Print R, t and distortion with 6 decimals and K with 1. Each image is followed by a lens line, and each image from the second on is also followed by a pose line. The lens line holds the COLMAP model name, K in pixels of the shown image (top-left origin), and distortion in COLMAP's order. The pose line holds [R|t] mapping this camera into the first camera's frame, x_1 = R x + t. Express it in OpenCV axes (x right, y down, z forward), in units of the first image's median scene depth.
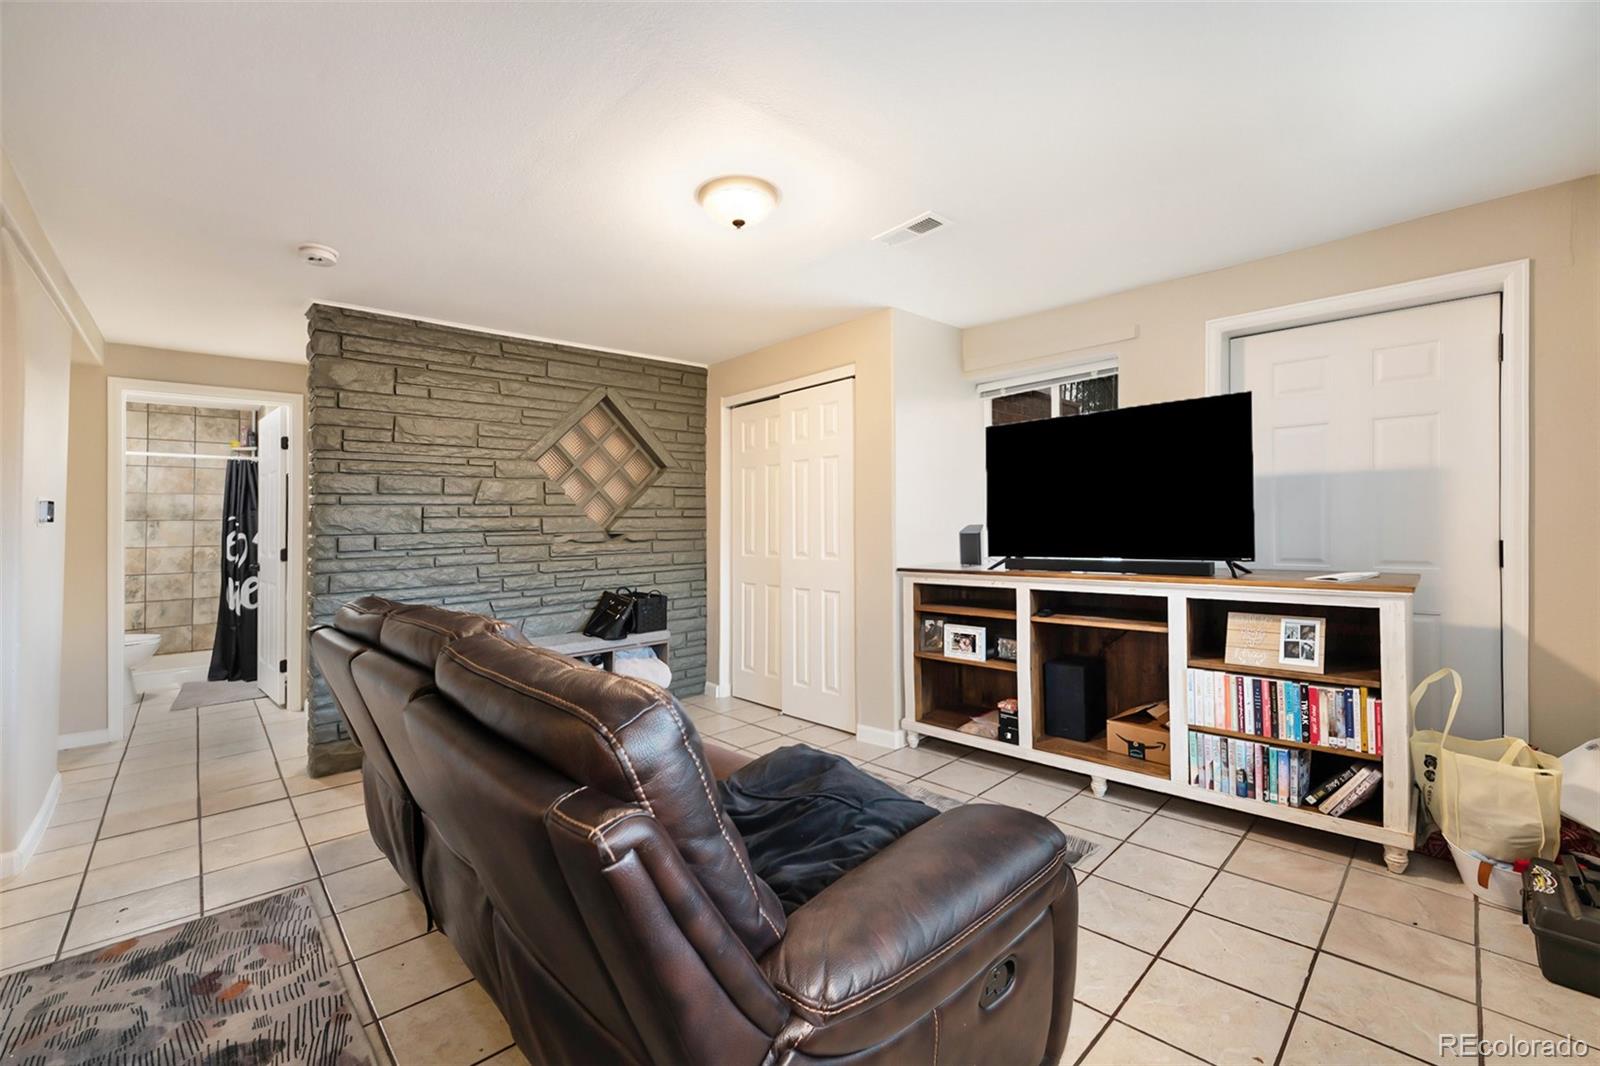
lens RADIAL K [[666.7, 0, 793.8], [0, 666.7, 518.9], [0, 0, 1]] dist [-0.004687, -0.000379]
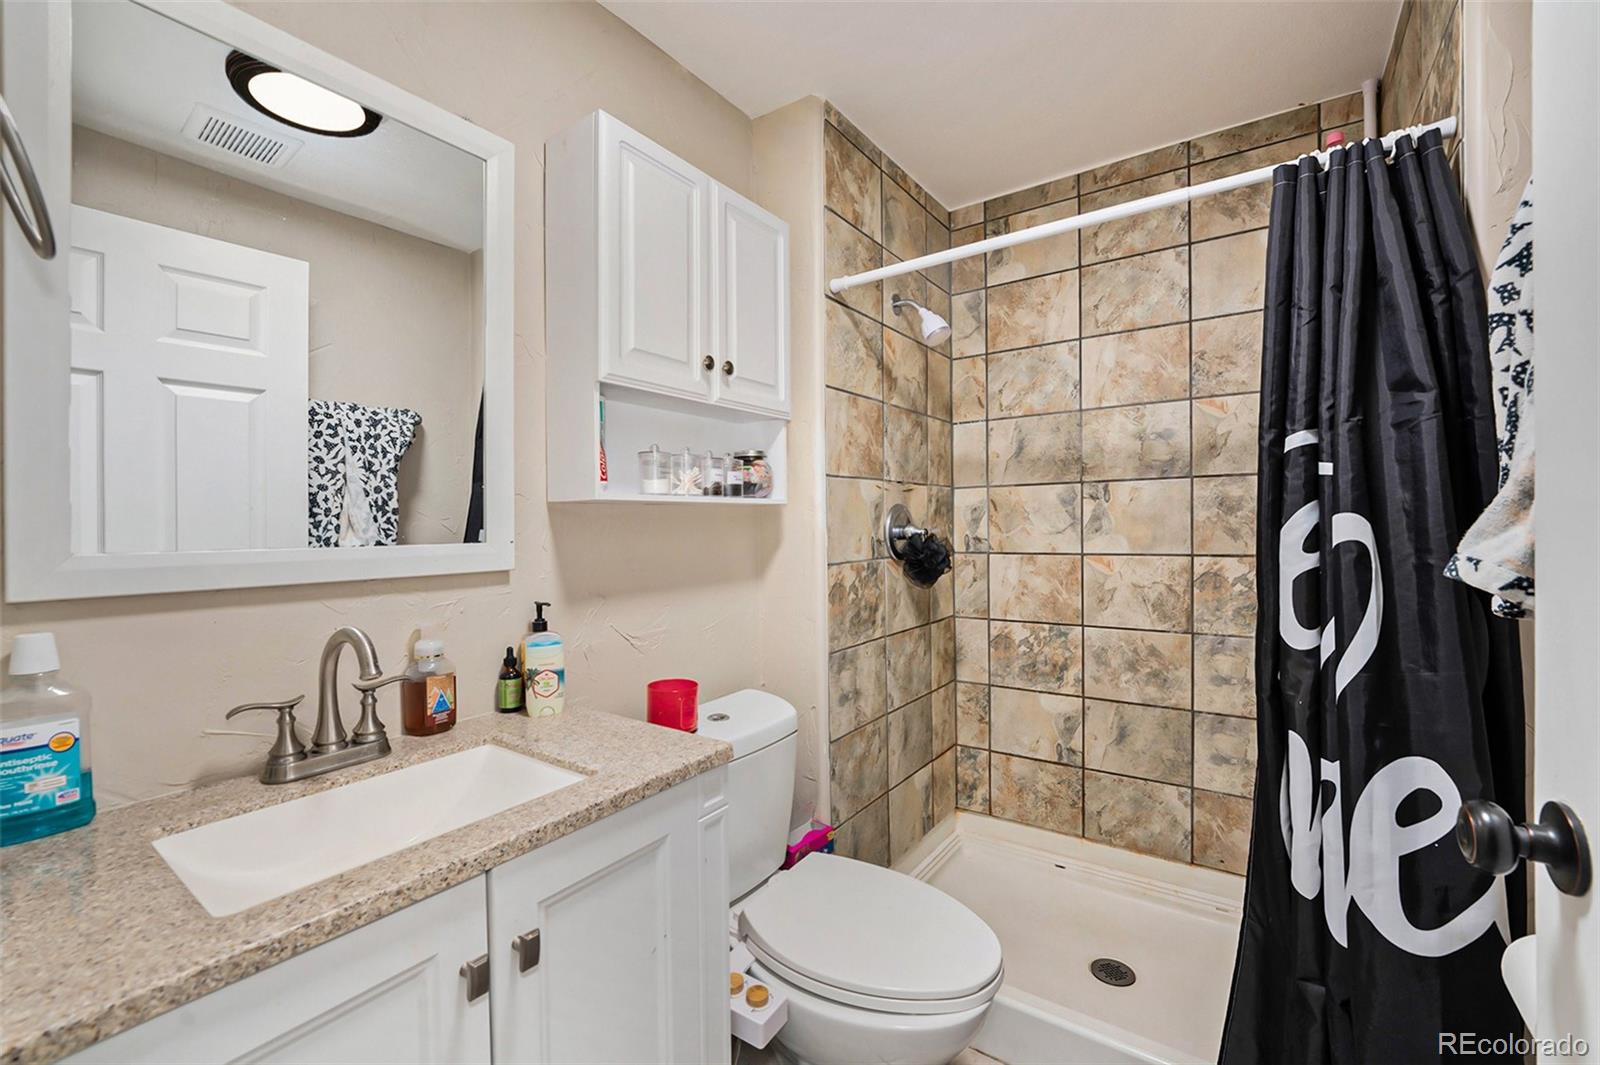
lens RADIAL K [[653.5, 0, 794.3], [0, 653.5, 519.4], [0, 0, 1]] dist [-0.014410, -0.000264]
pose [[0.202704, 0.000868, -0.979240, -0.681029], [0.021262, 0.999760, 0.005288, 0.019253], [0.979009, -0.021893, 0.202637, 0.805322]]
